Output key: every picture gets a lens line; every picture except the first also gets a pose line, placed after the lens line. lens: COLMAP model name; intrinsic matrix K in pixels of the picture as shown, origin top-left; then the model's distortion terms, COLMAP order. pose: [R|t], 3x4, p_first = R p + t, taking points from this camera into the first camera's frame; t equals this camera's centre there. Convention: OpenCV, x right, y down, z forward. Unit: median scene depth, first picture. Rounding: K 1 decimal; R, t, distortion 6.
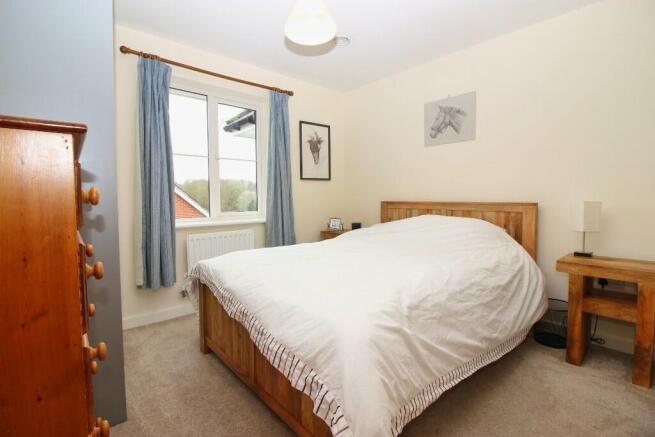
lens RADIAL K [[304.5, 0, 325.3], [0, 304.5, 212.7], [0, 0, 1]] dist [-0.003599, -0.000811]
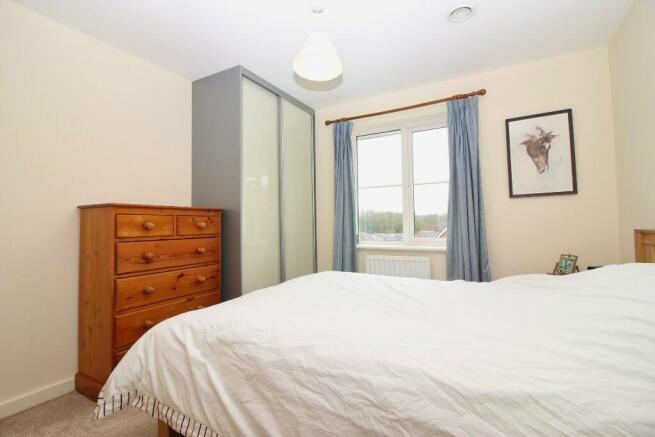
lens RADIAL K [[304.5, 0, 325.3], [0, 304.5, 212.7], [0, 0, 1]] dist [-0.003599, -0.000811]
pose [[0.330996, -0.032242, -0.943081, 0.521642], [-0.037684, 0.998167, -0.047351, -0.024013], [0.942879, 0.051212, 0.329174, 0.385501]]
